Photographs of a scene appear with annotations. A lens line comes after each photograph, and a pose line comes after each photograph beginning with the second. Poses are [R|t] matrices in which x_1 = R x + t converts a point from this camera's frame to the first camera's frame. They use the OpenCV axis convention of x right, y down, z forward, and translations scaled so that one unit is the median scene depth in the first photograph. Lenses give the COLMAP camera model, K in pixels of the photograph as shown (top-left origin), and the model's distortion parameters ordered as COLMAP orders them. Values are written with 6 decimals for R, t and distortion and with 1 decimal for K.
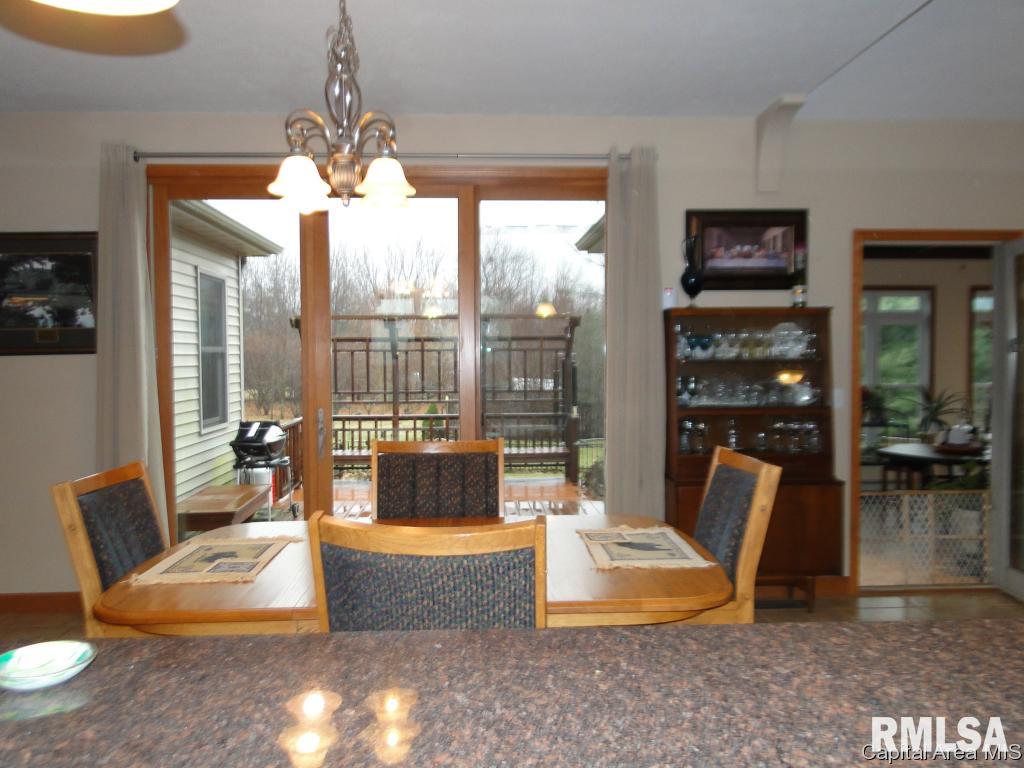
lens RADIAL K [[816.6, 0, 508.7], [0, 816.6, 382.7], [0, 0, 1]] dist [-0.009435, 0.003871]
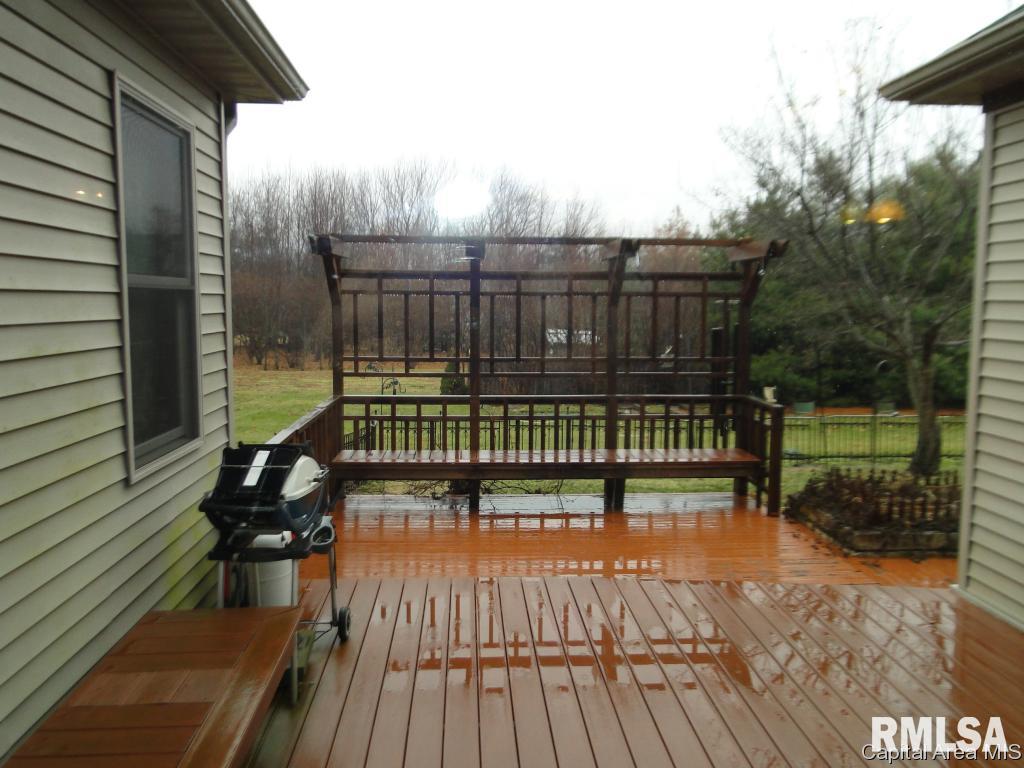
lens RADIAL K [[816.6, 0, 516.5], [0, 816.6, 383.6], [0, 0, 1]] dist [-0.009435, 0.003871]
pose [[0.999747, 0.011898, 0.019075, -0.121130], [-0.013119, 0.997784, 0.065236, -0.011619], [-0.018257, -0.065470, 0.997687, 0.375539]]
